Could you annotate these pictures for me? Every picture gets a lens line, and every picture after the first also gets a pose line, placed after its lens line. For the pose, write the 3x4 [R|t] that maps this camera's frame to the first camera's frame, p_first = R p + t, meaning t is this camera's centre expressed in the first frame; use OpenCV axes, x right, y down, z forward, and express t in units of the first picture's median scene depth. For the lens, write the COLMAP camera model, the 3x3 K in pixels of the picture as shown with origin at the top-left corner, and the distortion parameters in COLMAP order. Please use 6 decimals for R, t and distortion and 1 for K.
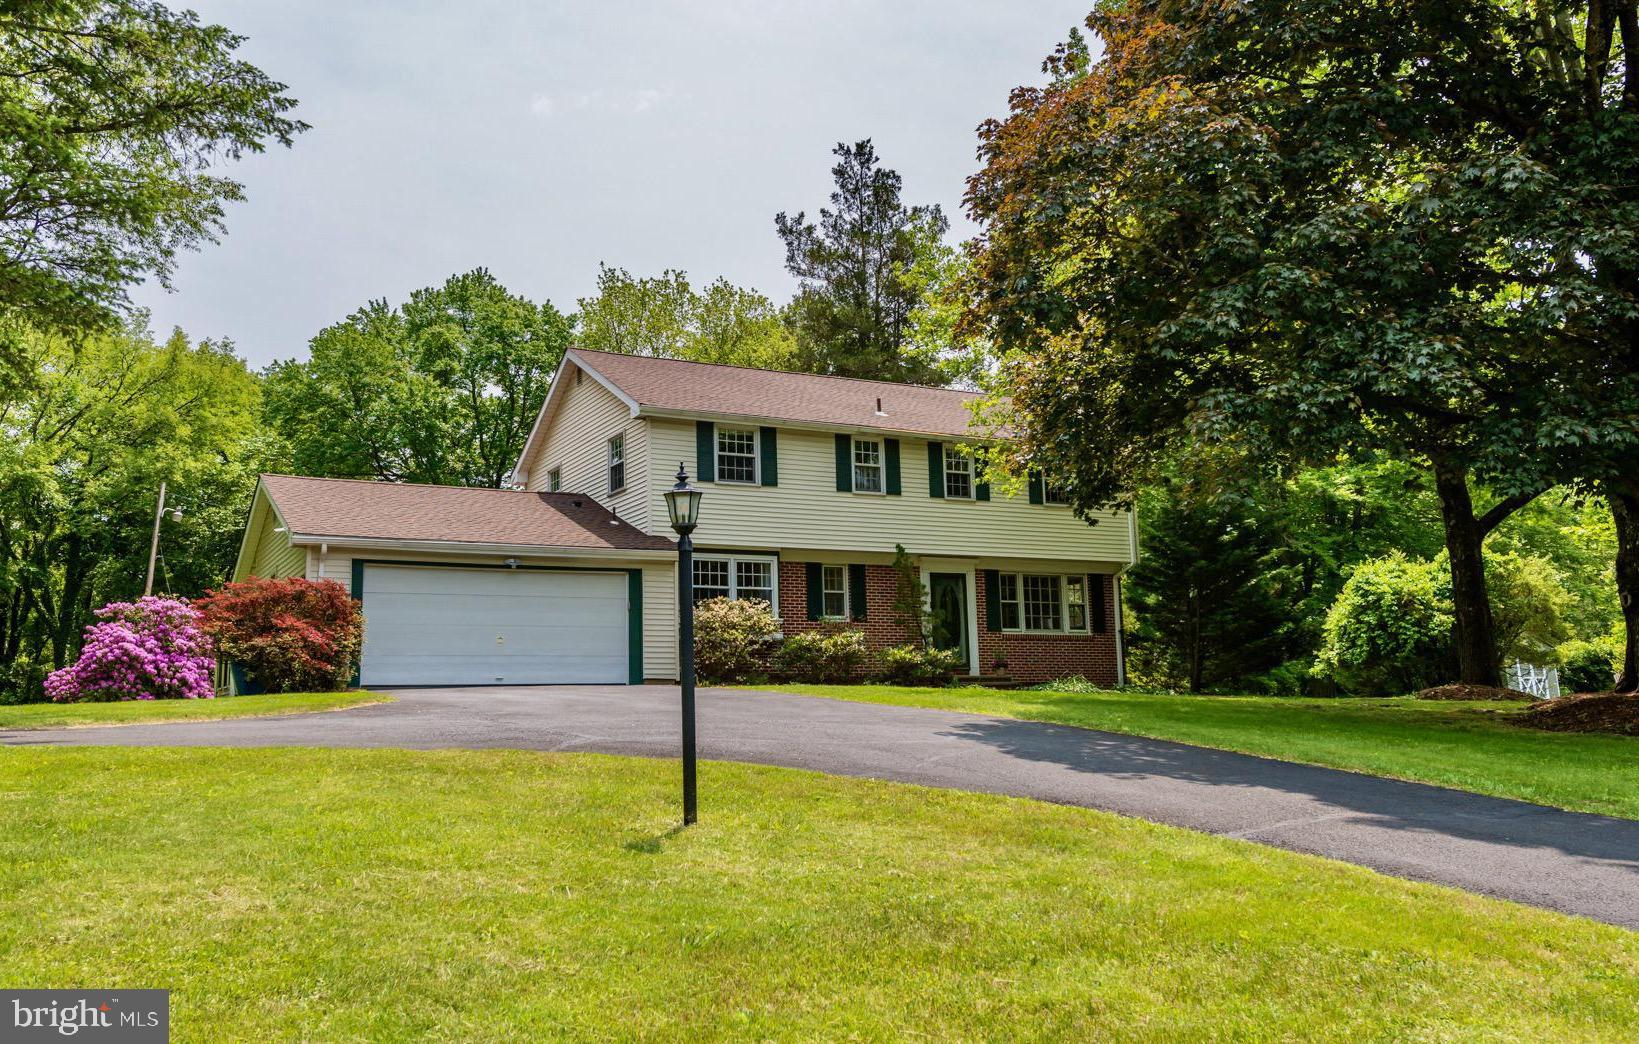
lens RADIAL K [[1406.9, 0, 819.5], [0, 1406.9, 522.0], [0, 0, 1]] dist [-0.000721, -0.000106]
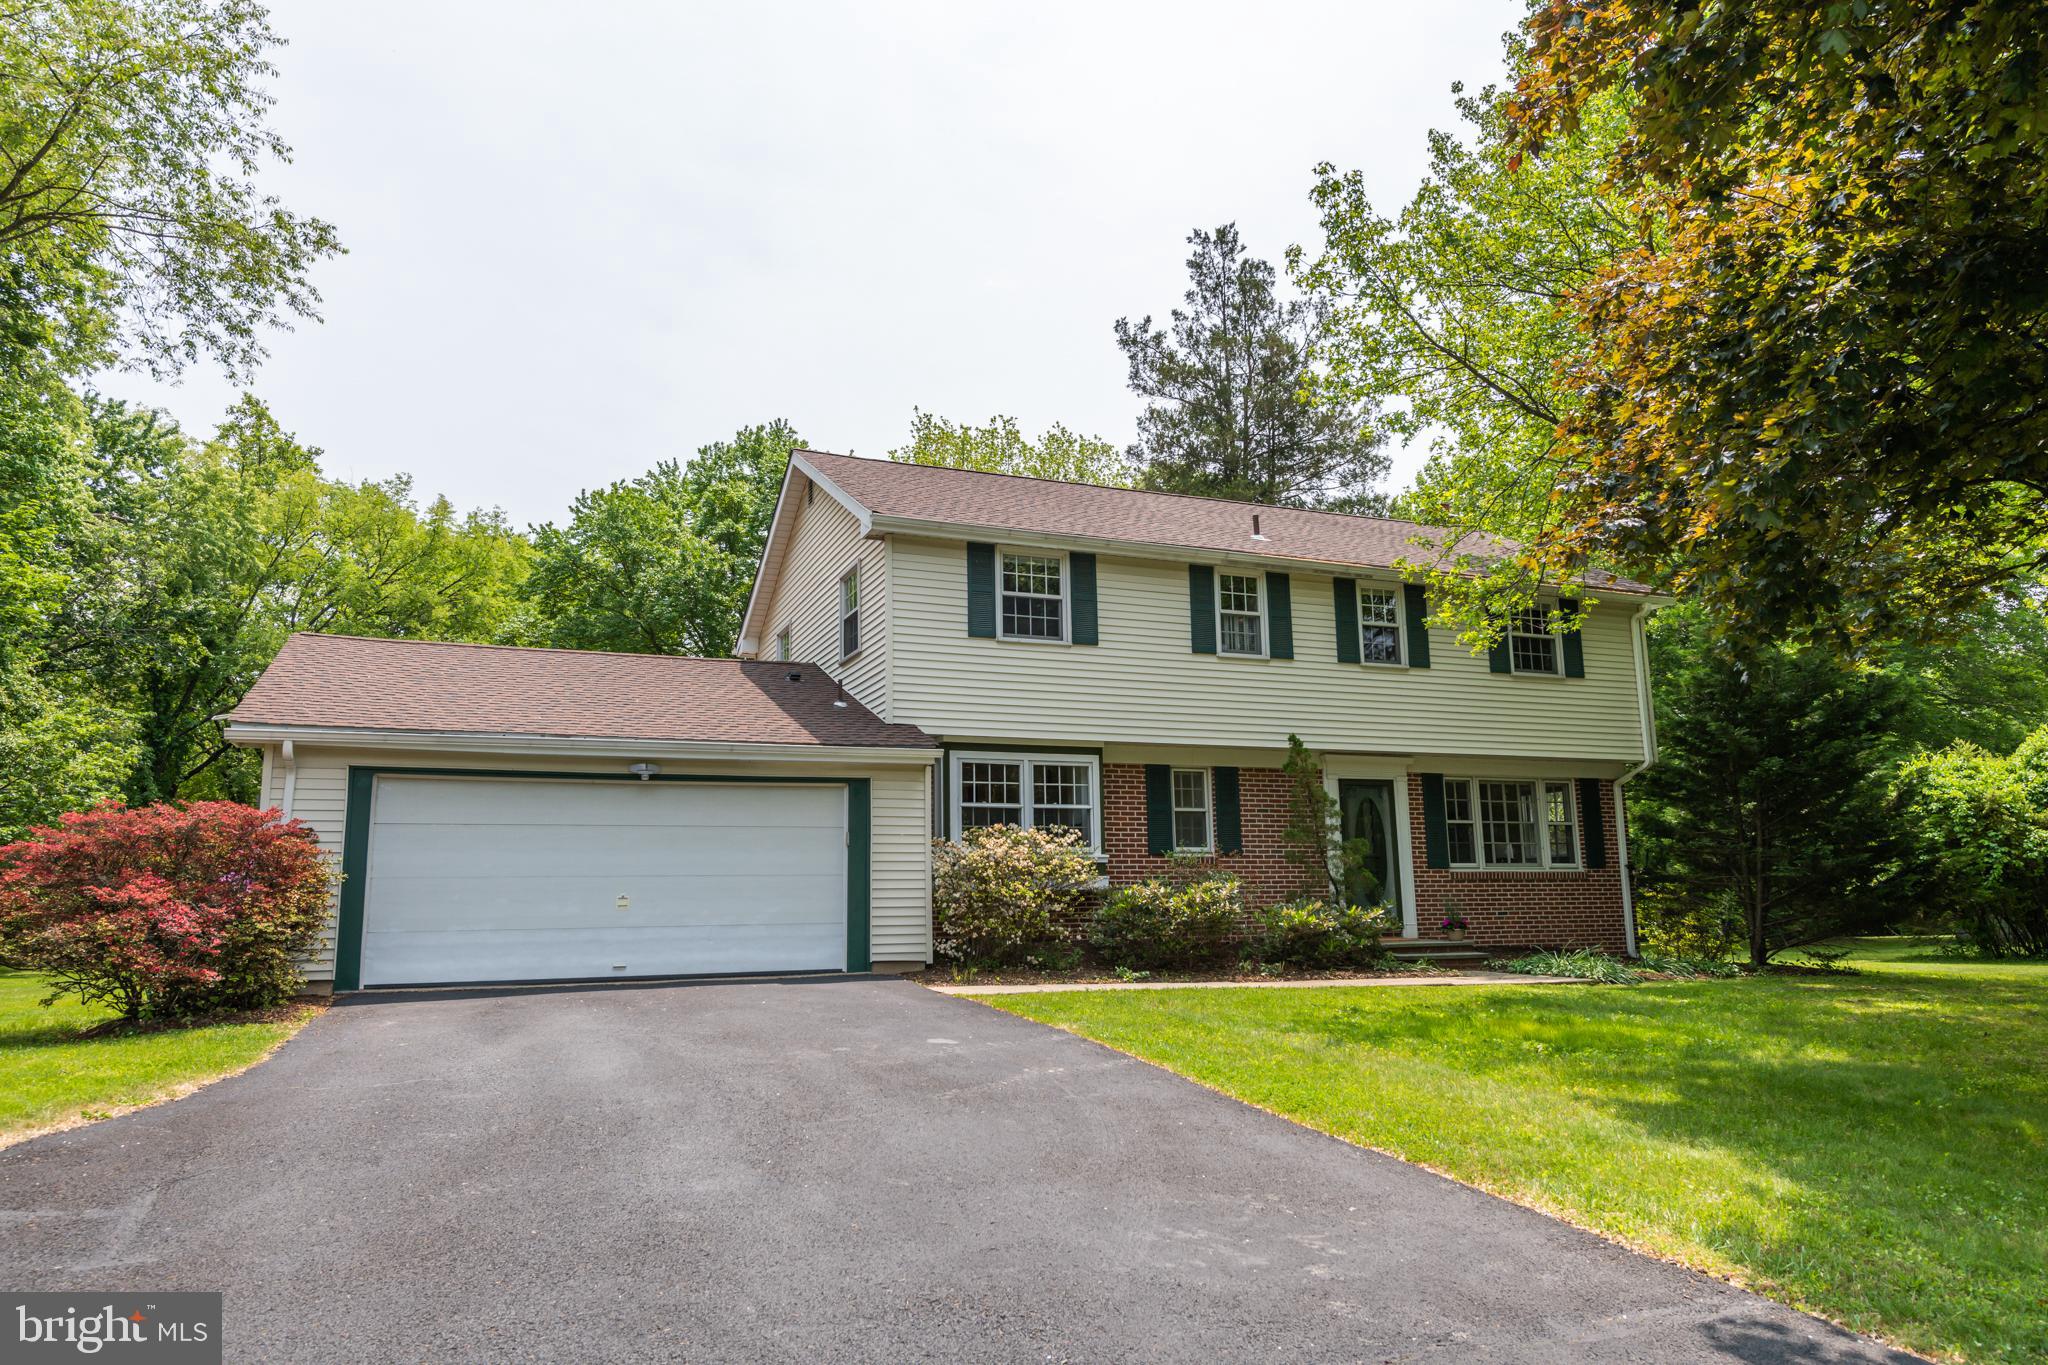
lens RADIAL K [[1420.2, 0, 1033.3], [0, 1420.2, 682.5], [0, 0, 1]] dist [0.023135, 0.000070]
pose [[0.994528, -0.010333, -0.103957, 0.006549], [0.007903, 0.999687, -0.023753, 0.005619], [0.104170, 0.022801, 0.994298, 0.314972]]
